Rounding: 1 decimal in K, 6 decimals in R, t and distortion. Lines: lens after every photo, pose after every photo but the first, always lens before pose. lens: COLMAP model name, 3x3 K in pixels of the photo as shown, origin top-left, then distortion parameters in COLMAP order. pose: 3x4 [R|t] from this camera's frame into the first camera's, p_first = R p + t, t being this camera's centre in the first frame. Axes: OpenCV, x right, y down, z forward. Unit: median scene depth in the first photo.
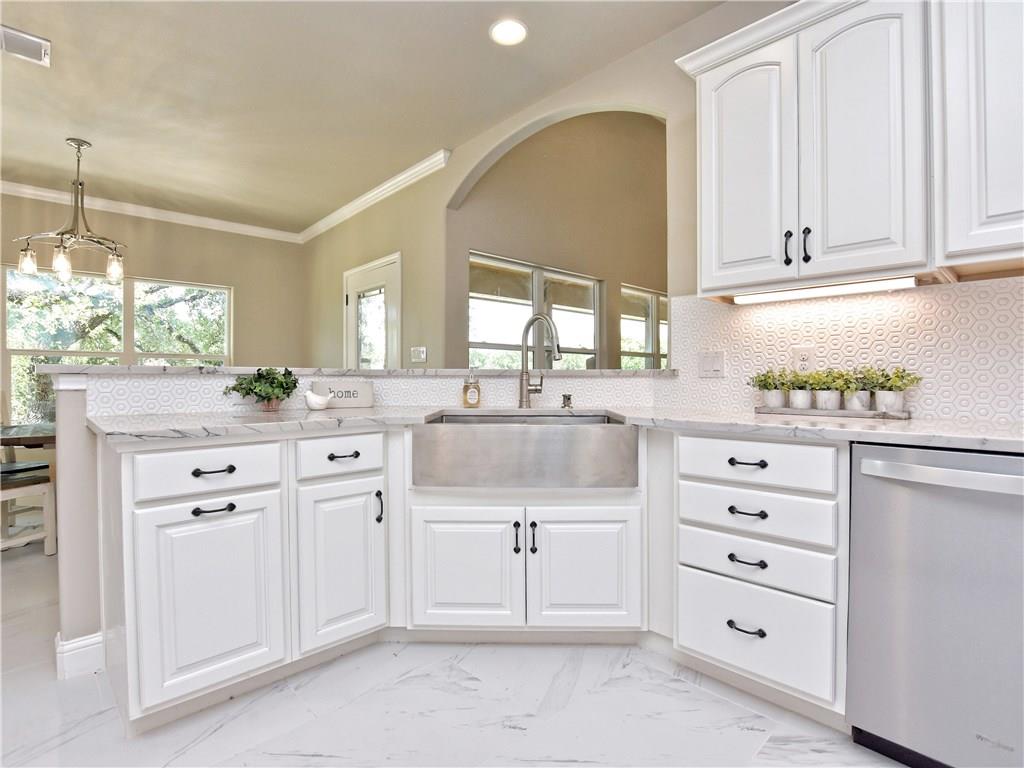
lens RADIAL K [[512.6, 0, 508.0], [0, 512.6, 383.0], [0, 0, 1]] dist [-0.033416, 0.003361]
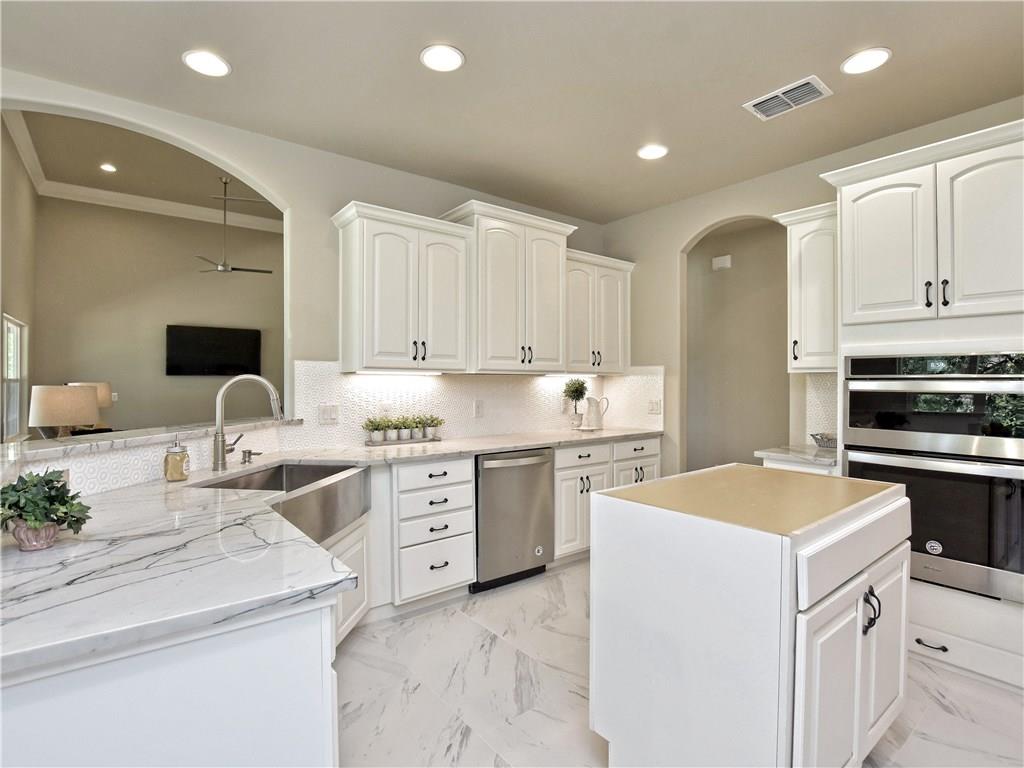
lens RADIAL K [[512.6, 0, 511.1], [0, 512.6, 383.5], [0, 0, 1]] dist [-0.033416, 0.003361]
pose [[0.073113, 0.000655, 0.997323, -1.202088], [0.006235, 0.999980, -0.001113, -0.149422], [-0.997304, 0.006299, 0.073108, 0.539269]]
